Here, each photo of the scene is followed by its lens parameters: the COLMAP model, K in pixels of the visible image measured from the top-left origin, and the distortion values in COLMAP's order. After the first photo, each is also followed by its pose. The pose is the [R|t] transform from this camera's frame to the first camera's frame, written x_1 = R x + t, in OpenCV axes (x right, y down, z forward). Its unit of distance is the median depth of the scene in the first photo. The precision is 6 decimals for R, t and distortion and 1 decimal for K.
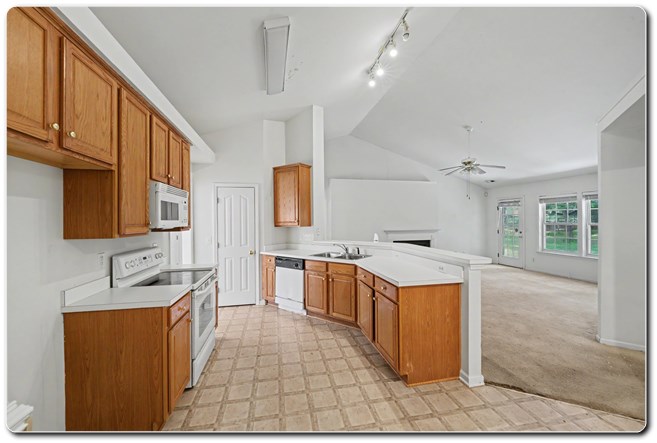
lens RADIAL K [[259.4, 0, 323.3], [0, 259.4, 219.7], [0, 0, 1]] dist [0.009749, -0.000854]
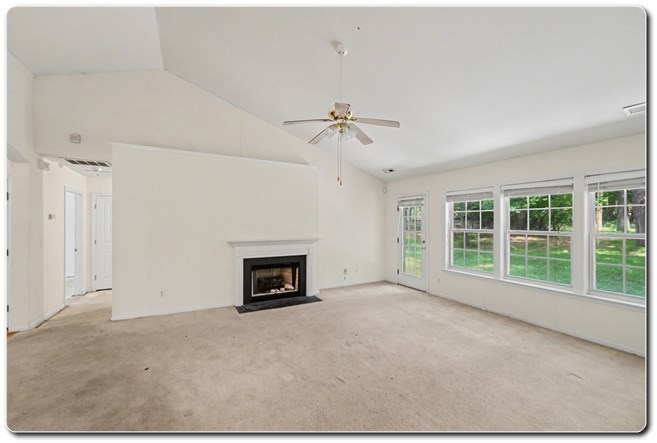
lens RADIAL K [[259.4, 0, 325.1], [0, 259.4, 220.3], [0, 0, 1]] dist [0.009749, -0.000854]
pose [[0.959329, 0.009579, 0.282129, 0.305197], [-0.009229, 0.999954, -0.002569, -0.007552], [-0.282141, -0.000140, 0.959373, 0.405477]]
